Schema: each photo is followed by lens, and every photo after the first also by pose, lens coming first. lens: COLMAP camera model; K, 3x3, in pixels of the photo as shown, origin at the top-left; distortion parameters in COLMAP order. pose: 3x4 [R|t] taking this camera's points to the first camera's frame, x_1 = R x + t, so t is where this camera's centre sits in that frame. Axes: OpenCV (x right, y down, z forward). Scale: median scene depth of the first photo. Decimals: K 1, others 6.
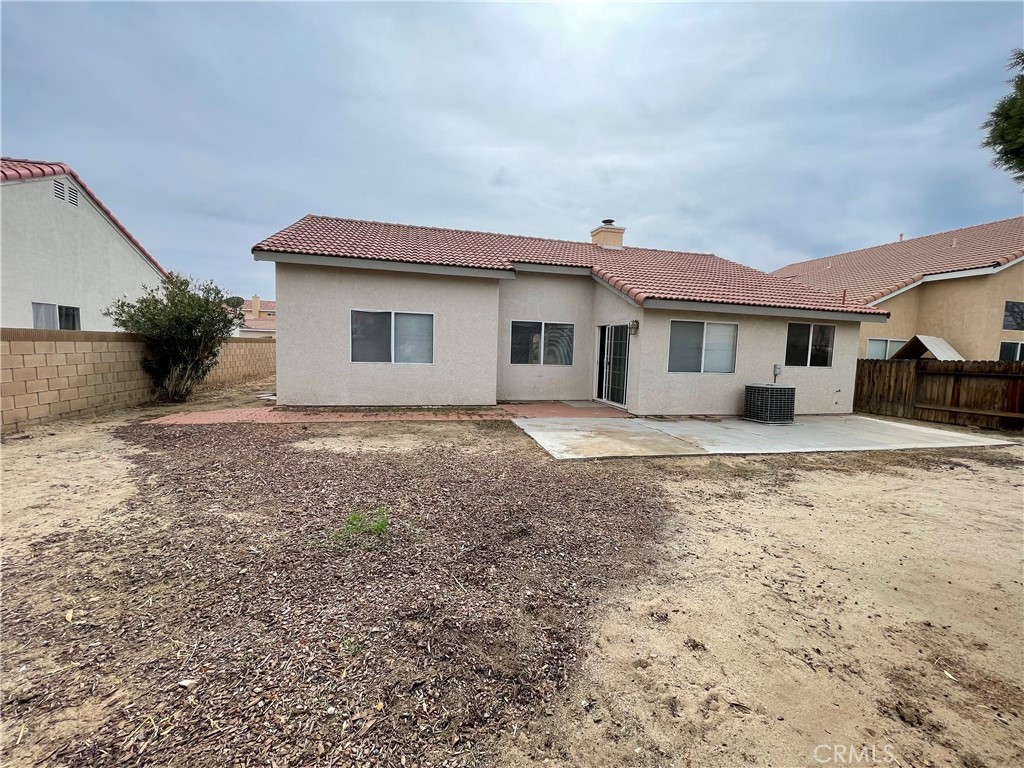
lens RADIAL K [[411.5, 0, 510.6], [0, 411.5, 384.4], [0, 0, 1]] dist [0.001247, -0.001371]
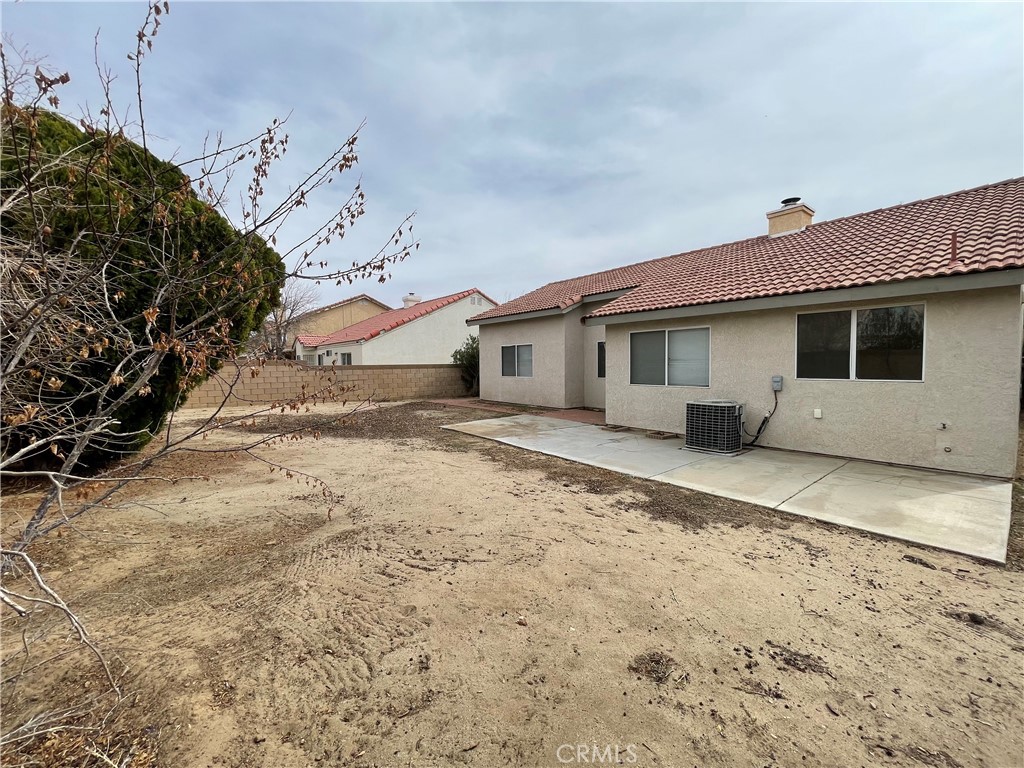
lens RADIAL K [[411.5, 0, 509.9], [0, 411.5, 382.7], [0, 0, 1]] dist [0.001247, -0.001371]
pose [[0.419922, 0.006951, -0.907534, 1.156193], [-0.055824, 0.998275, -0.018184, 0.001428], [0.905842, 0.058298, 0.419586, 0.307583]]
